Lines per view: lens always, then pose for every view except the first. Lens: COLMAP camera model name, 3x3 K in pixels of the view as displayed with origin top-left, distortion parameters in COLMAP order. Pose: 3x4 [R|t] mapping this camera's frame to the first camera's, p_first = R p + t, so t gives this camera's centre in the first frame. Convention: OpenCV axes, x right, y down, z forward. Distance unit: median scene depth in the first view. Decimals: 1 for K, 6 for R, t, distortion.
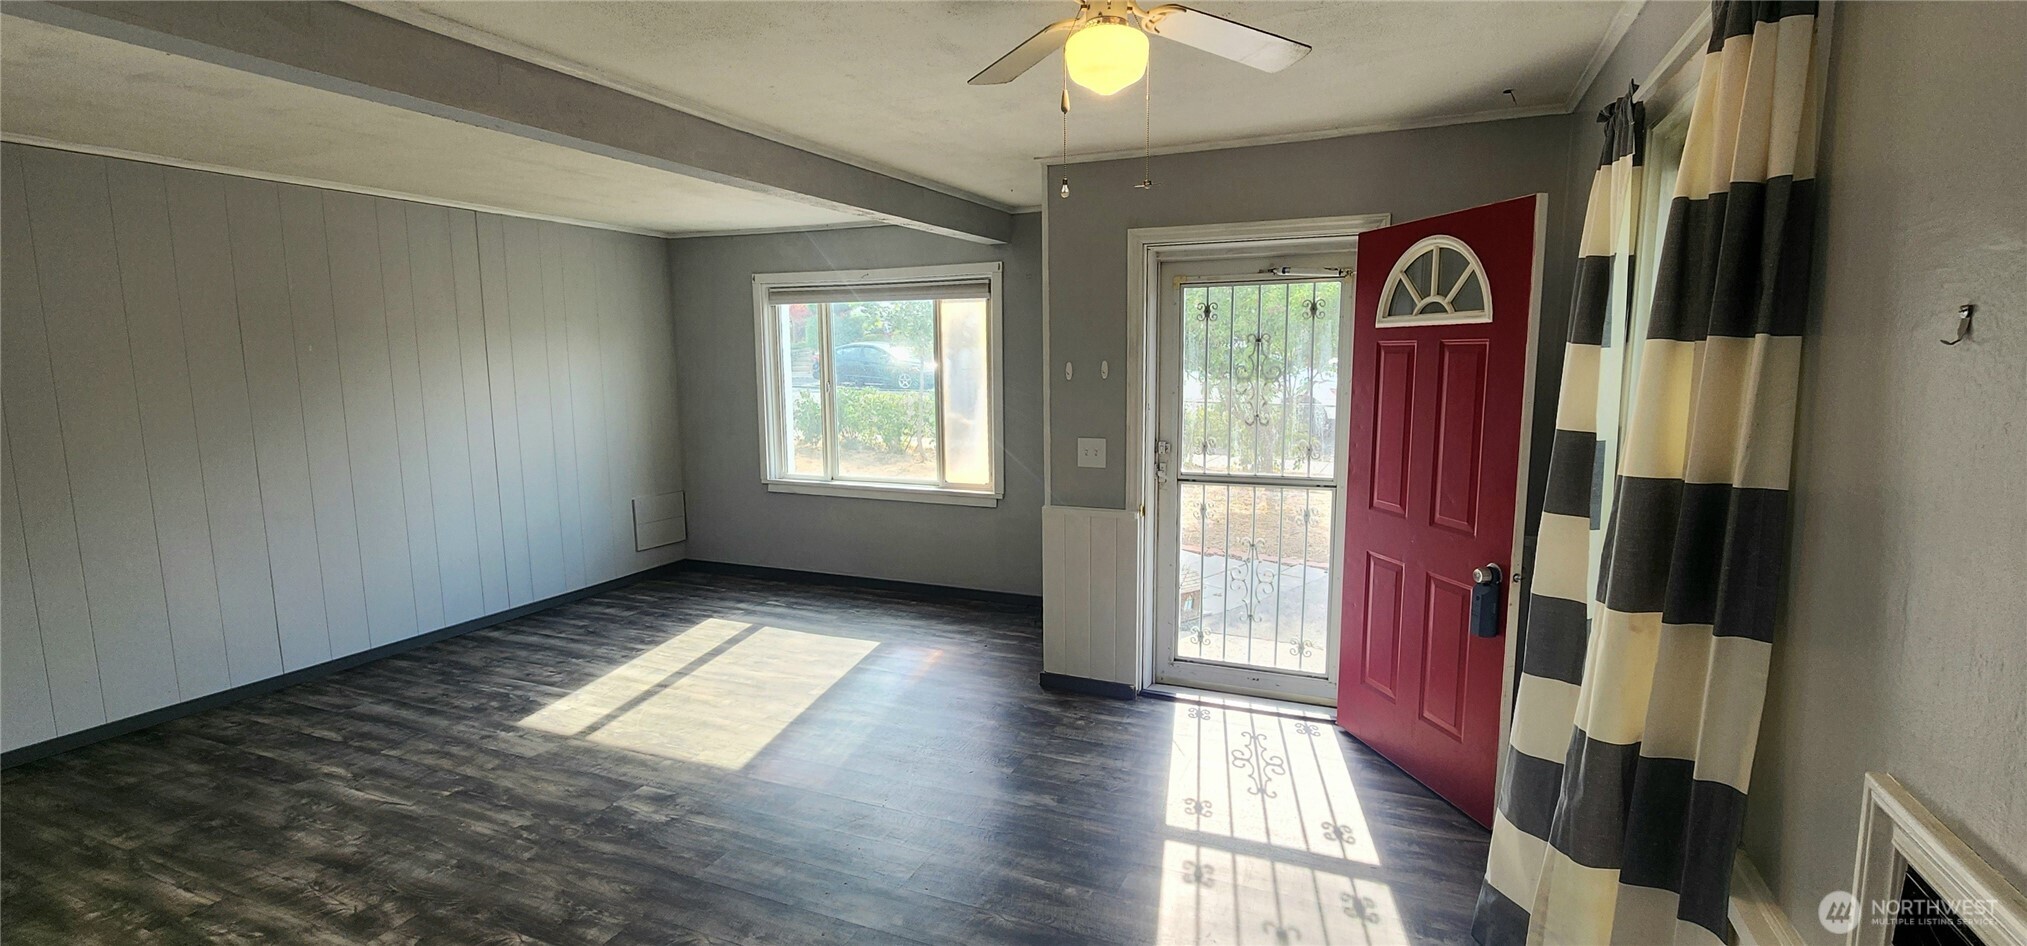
lens RADIAL K [[926.5, 0, 1013.5], [0, 926.5, 473.0], [0, 0, 1]] dist [0.003053, 0.000686]
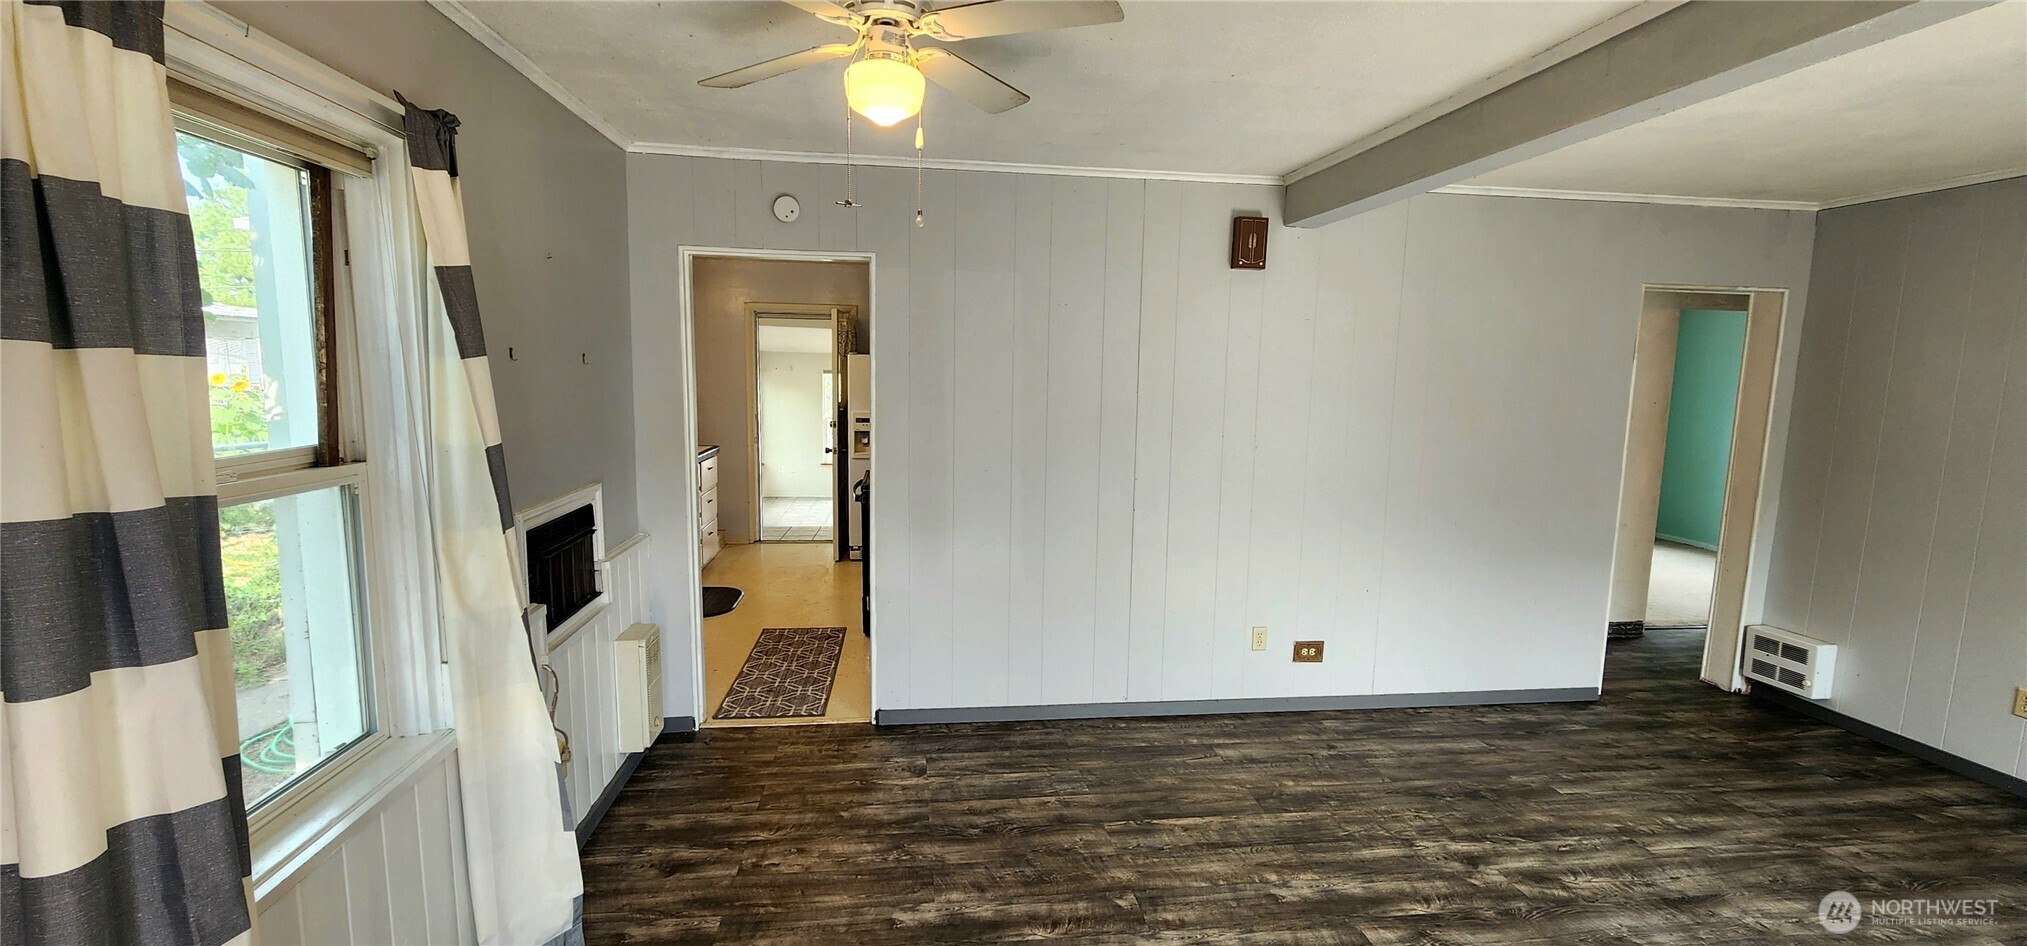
lens RADIAL K [[861.0, 0, 1021.2], [0, 861.0, 483.6], [0, 0, 1]] dist [-0.002185, -0.000146]
pose [[-0.856662, 0.060730, -0.512291, 0.230754], [-0.077729, 0.966515, 0.244556, -0.125016], [0.509989, 0.249322, -0.823256, 0.940501]]
